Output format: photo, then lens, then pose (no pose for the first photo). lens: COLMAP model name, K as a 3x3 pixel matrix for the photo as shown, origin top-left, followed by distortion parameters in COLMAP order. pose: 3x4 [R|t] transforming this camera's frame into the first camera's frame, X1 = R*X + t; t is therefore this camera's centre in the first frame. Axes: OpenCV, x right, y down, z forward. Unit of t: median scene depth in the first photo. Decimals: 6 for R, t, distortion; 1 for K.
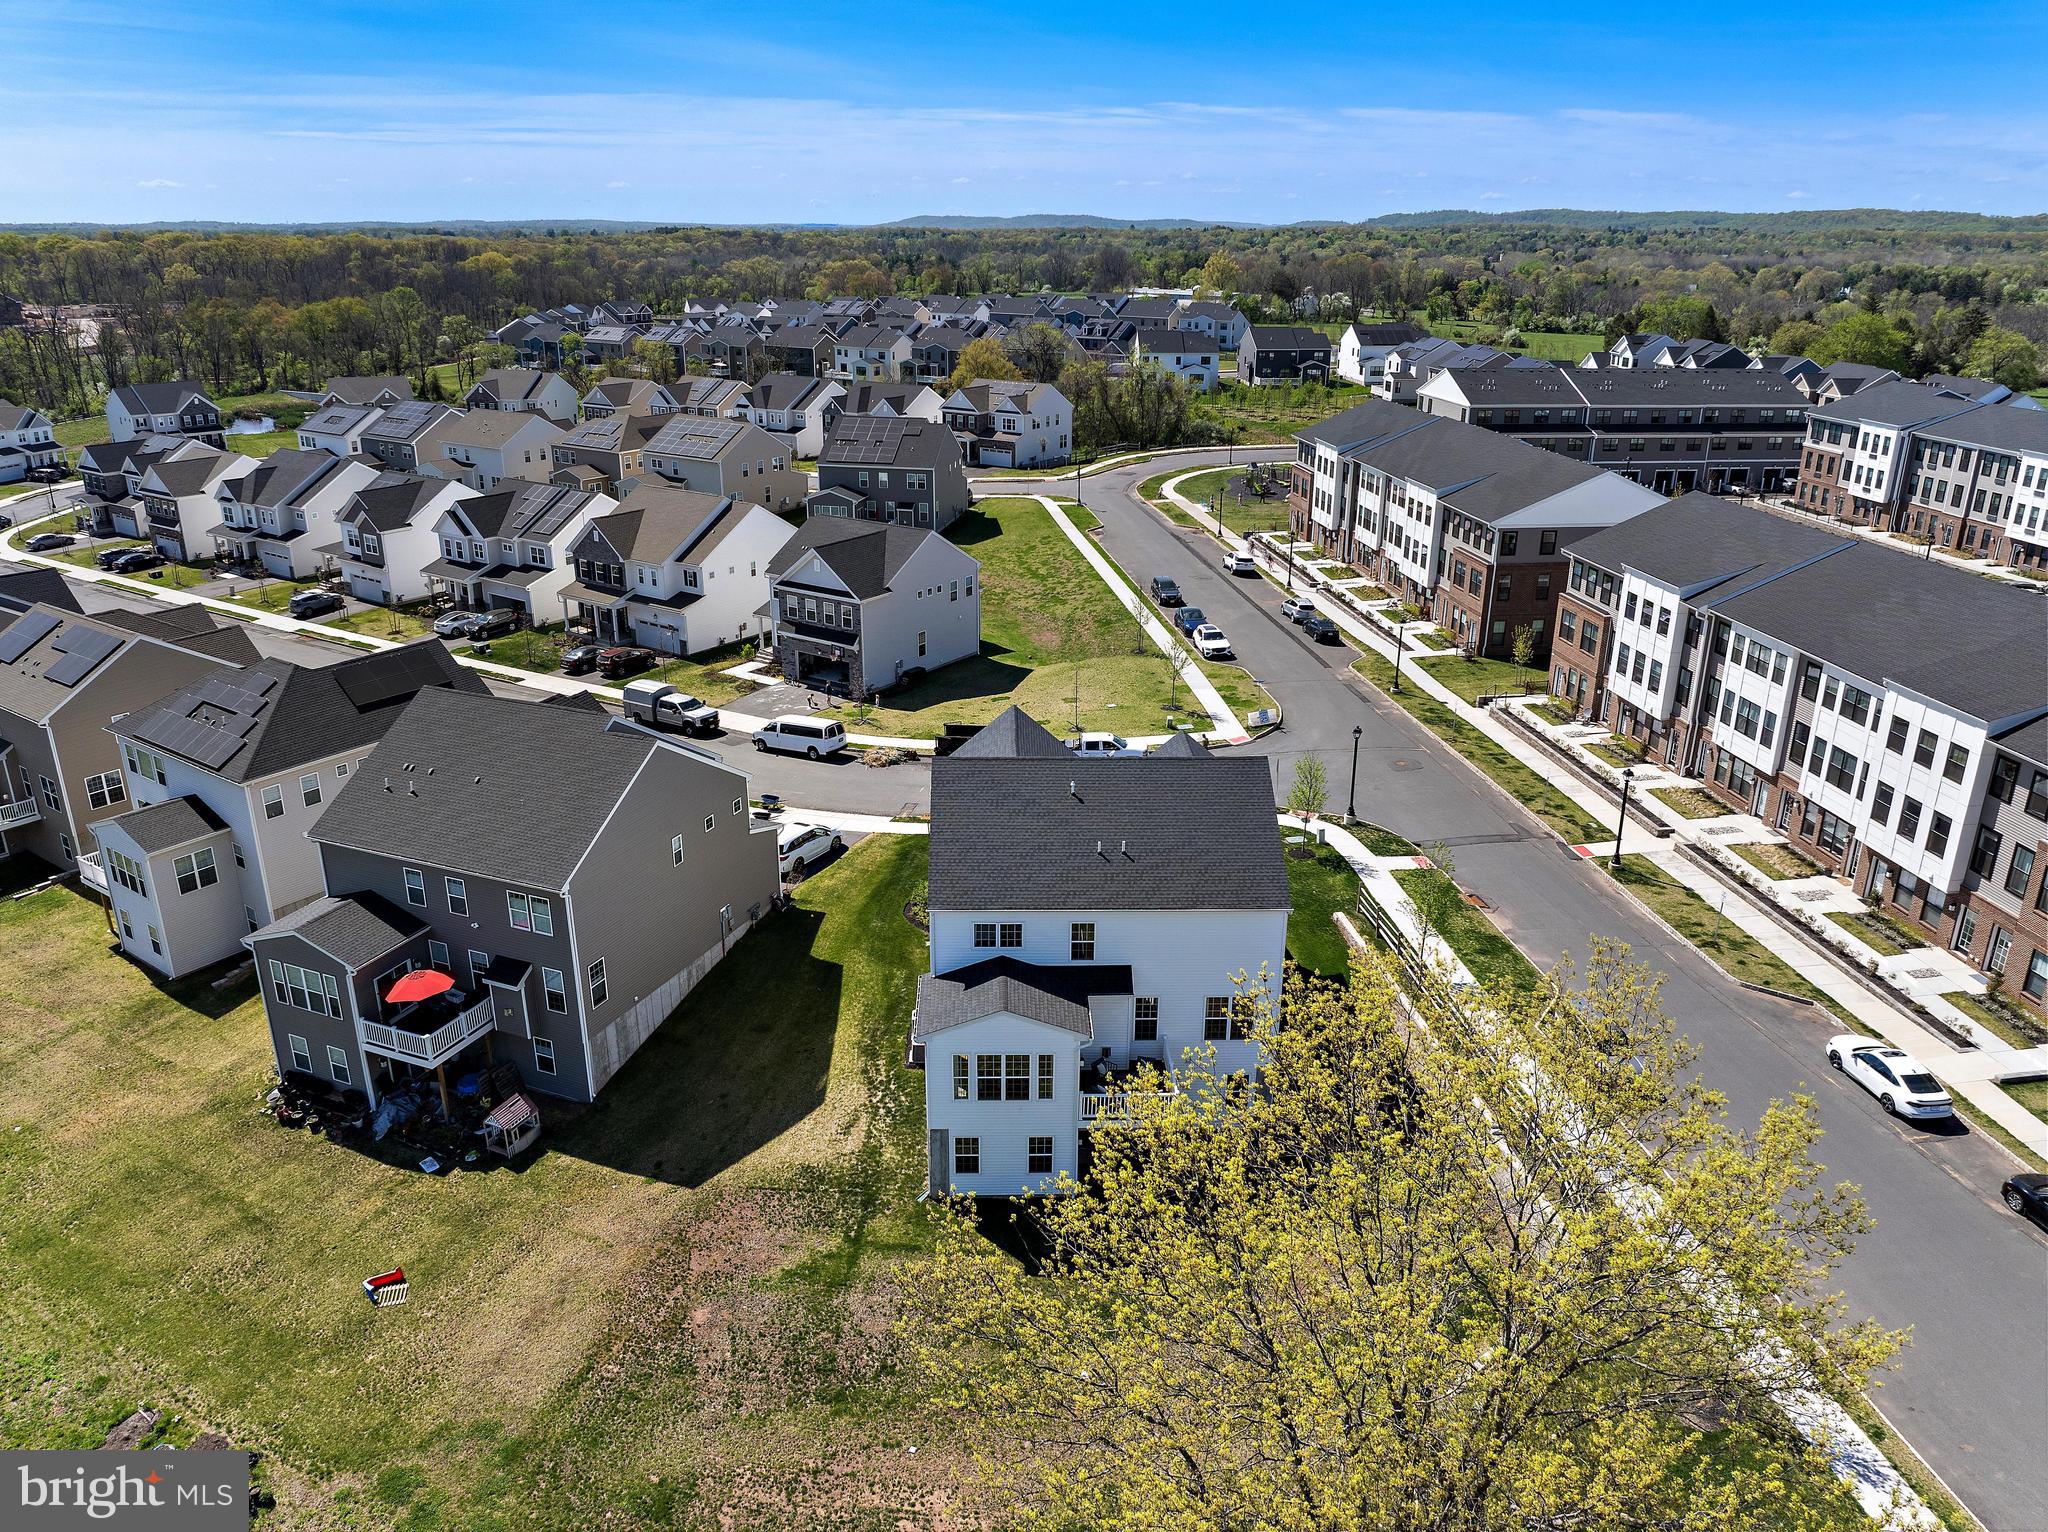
lens RADIAL K [[1437.2, 0, 1019.3], [0, 1437.2, 763.1], [0, 0, 1]] dist [-0.039958, 0.001661]
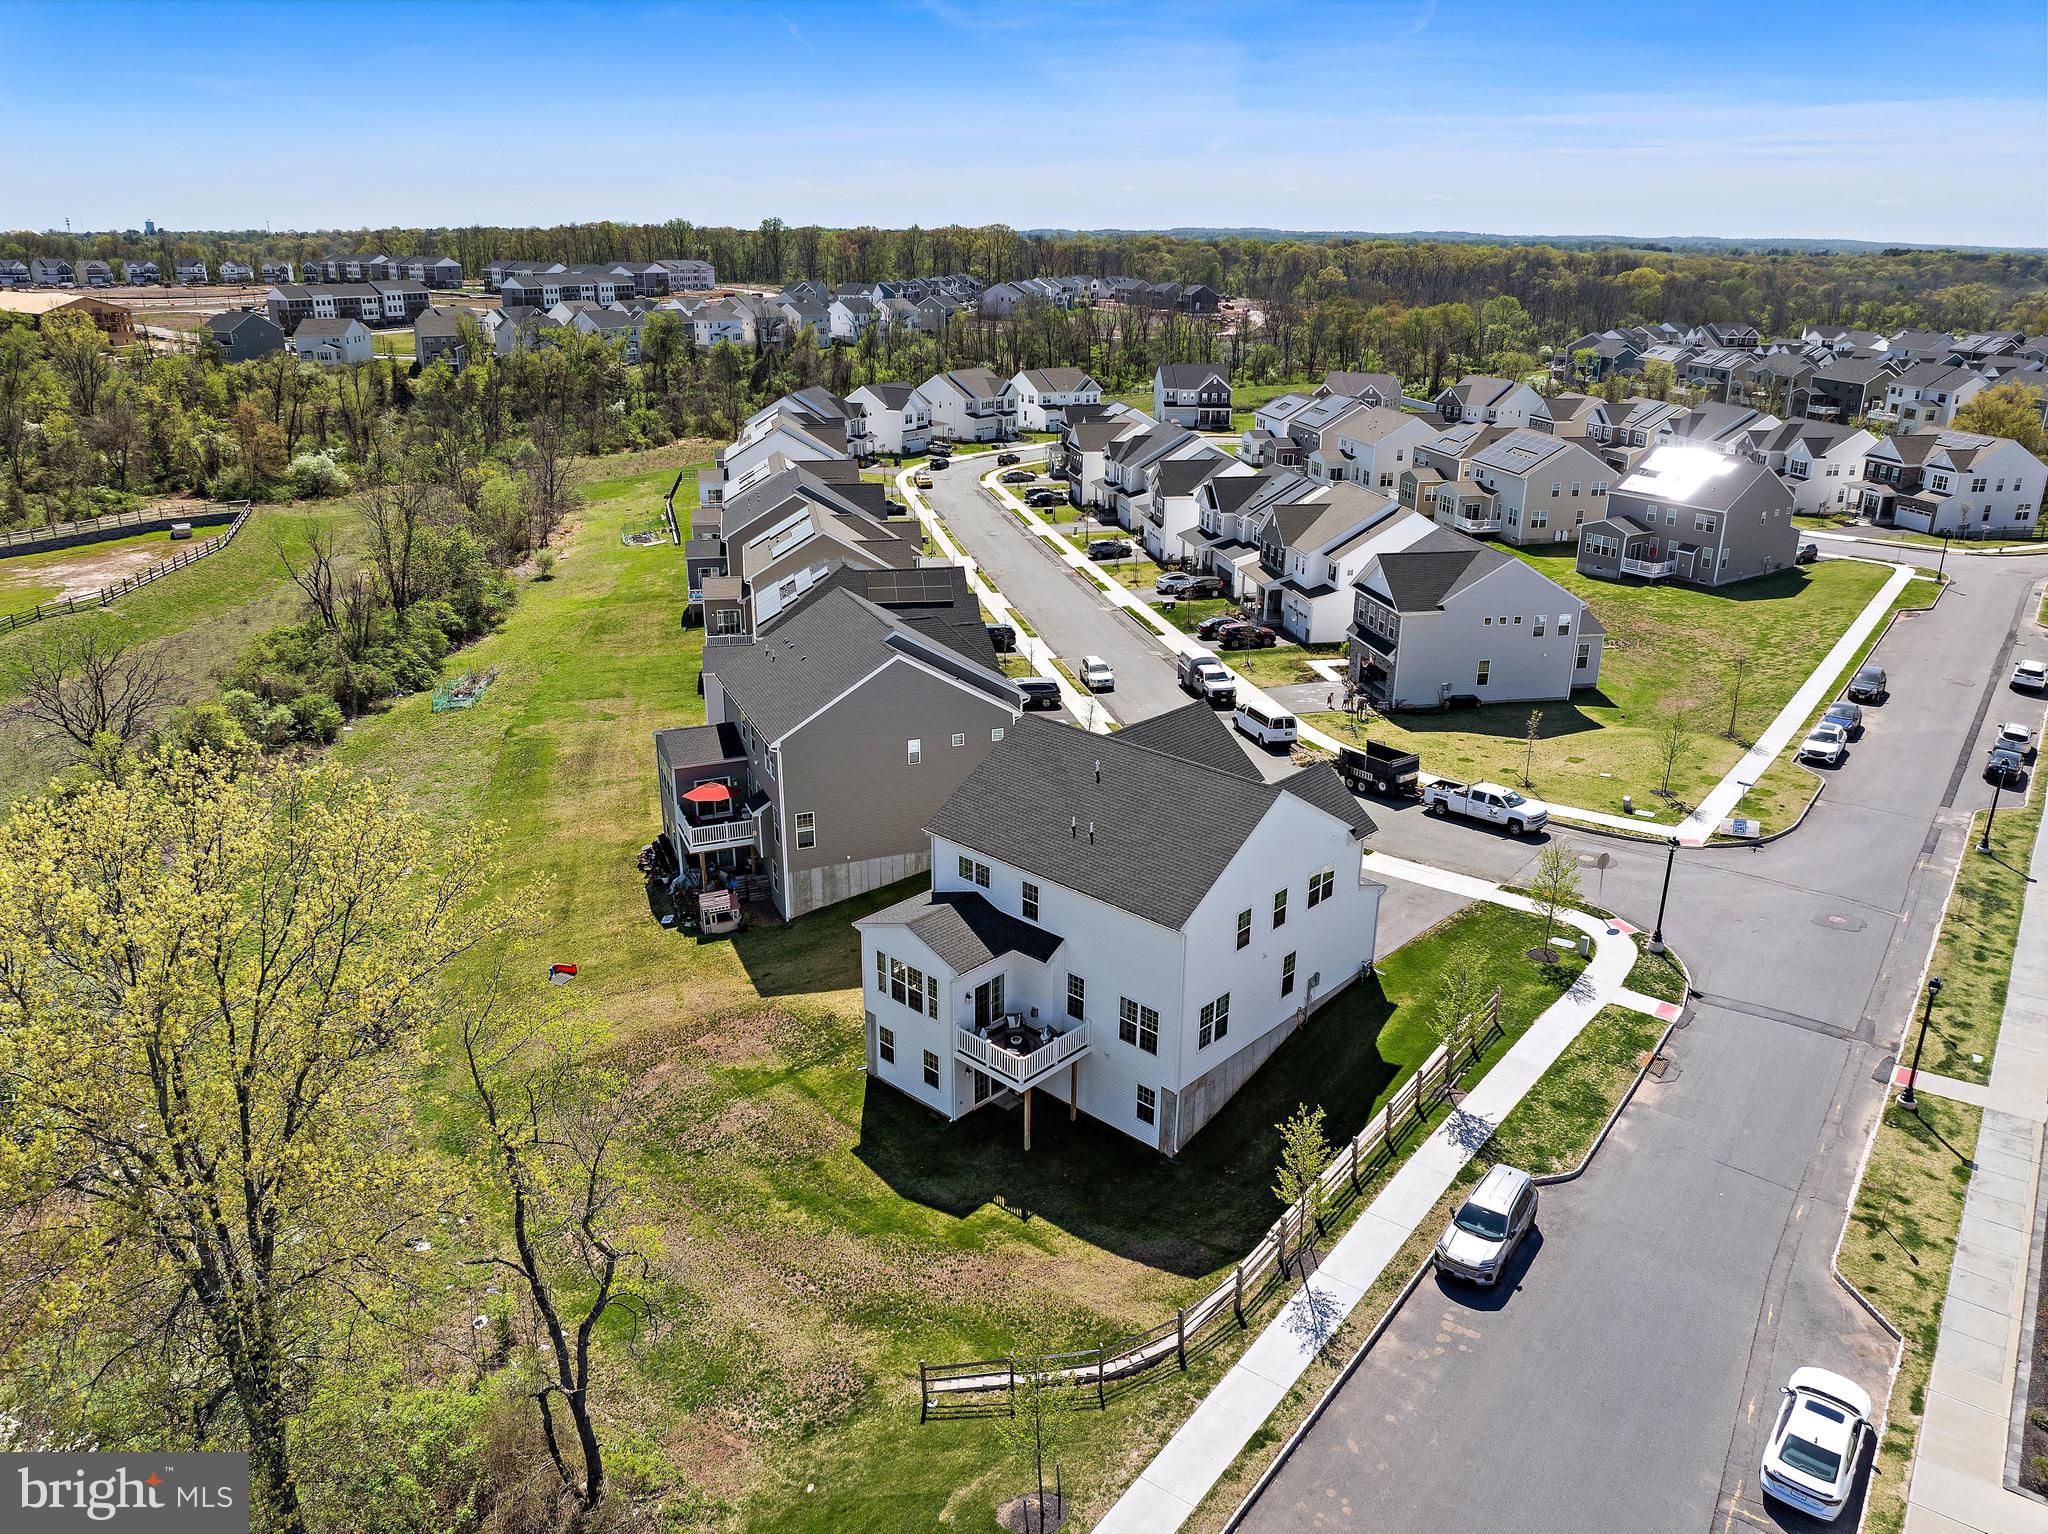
lens RADIAL K [[1425.5, 0, 1030.7], [0, 1425.5, 765.4], [0, 0, 1]] dist [-0.030511, -0.006941]
pose [[0.718474, 0.242824, -0.651791, 0.422817], [-0.246747, 0.965116, 0.087562, -0.038923], [0.650316, 0.097916, 0.753327, 0.117793]]
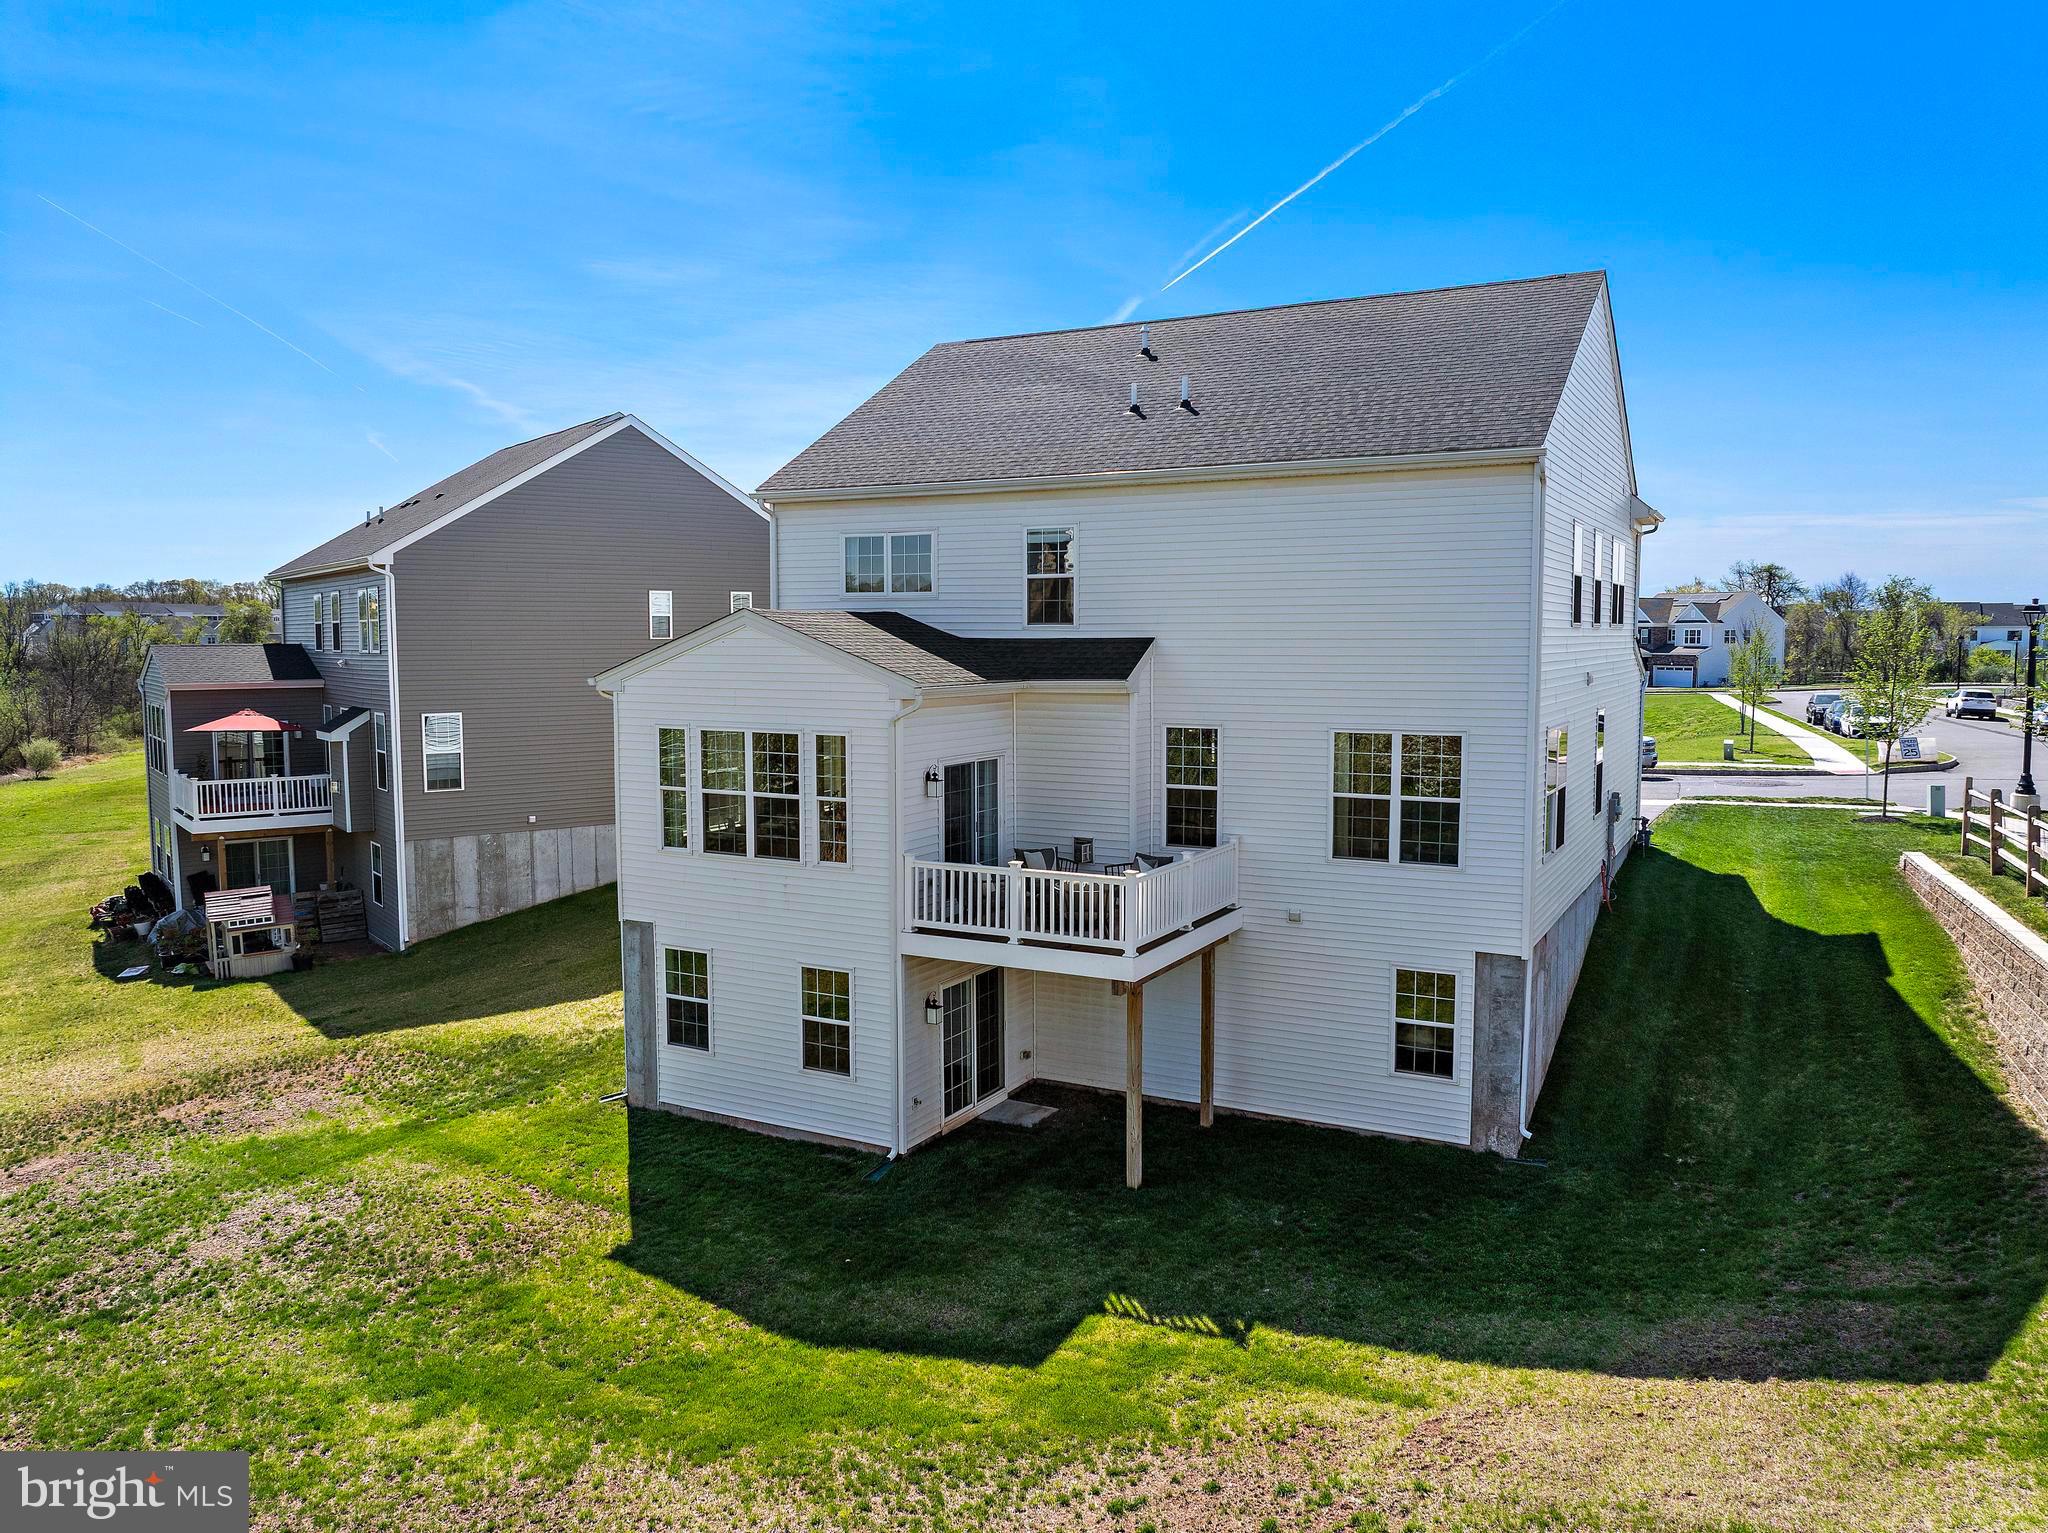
lens RADIAL K [[1446.6, 0, 1025.8], [0, 1446.6, 760.7], [0, 0, 1]] dist [-0.038745, -0.003709]
pose [[0.869109, 0.037976, -0.493160, 0.152460], [-0.168535, 0.960120, -0.223080, 0.165524], [0.465022, 0.276996, 0.840850, 0.386136]]
